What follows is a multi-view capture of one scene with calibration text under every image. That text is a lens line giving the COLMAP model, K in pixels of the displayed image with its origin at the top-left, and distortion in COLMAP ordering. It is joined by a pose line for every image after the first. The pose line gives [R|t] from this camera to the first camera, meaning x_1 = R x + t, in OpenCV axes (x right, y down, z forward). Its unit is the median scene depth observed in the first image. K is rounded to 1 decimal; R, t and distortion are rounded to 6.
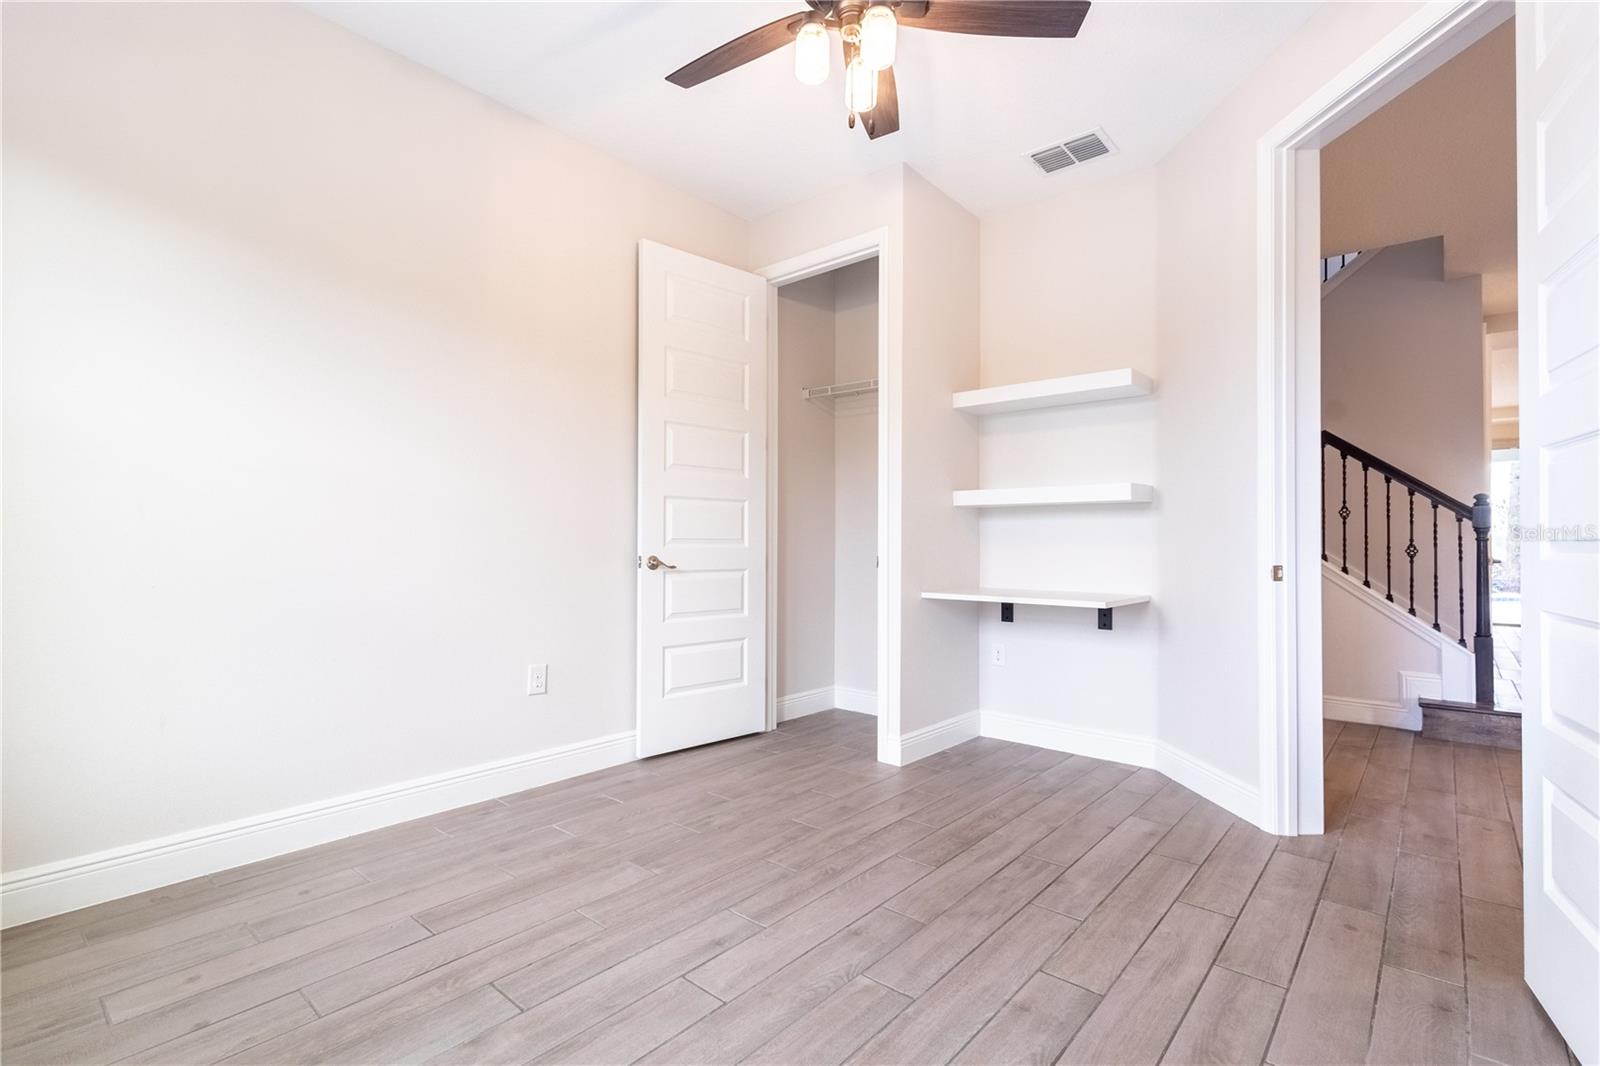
lens RADIAL K [[733.9, 0, 800.1], [0, 733.9, 537.0], [0, 0, 1]] dist [0.005268, 0.000339]
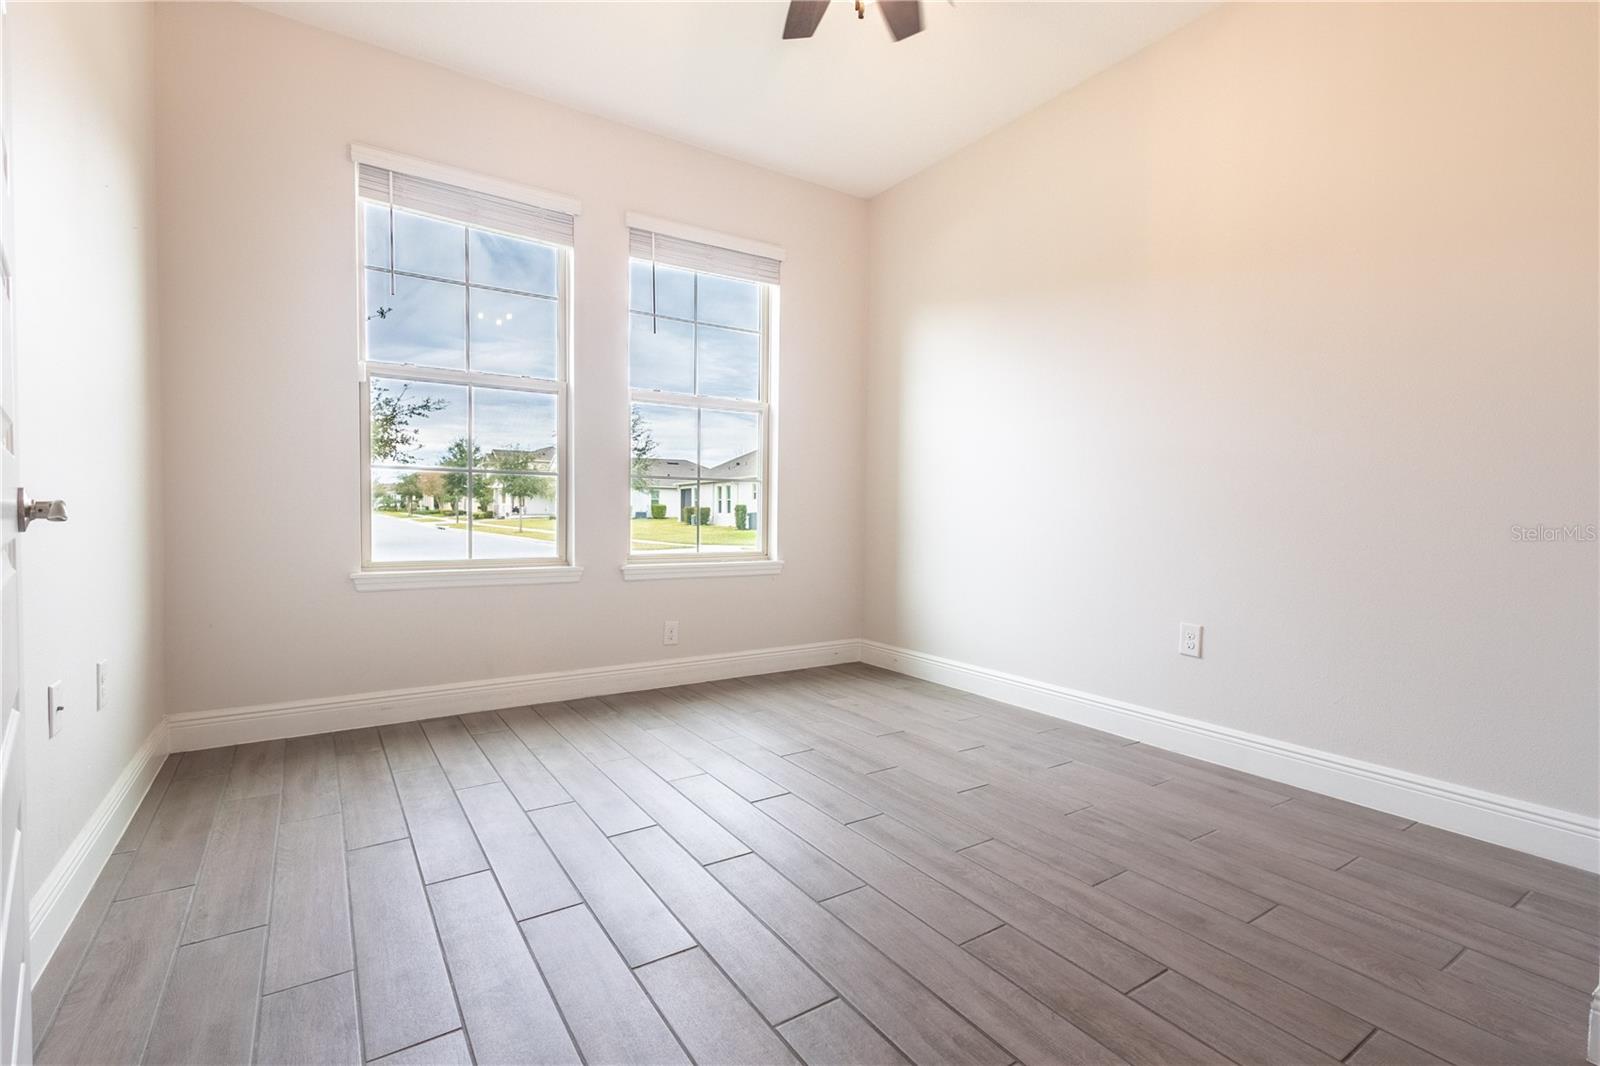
lens RADIAL K [[733.9, 0, 800.8], [0, 733.9, 529.3], [0, 0, 1]] dist [0.005268, 0.000339]
pose [[-0.266710, 0.019027, -0.963589, 0.713855], [-0.001806, 0.999793, 0.020241, 0.042577], [0.963775, 0.007139, -0.266621, 0.848523]]
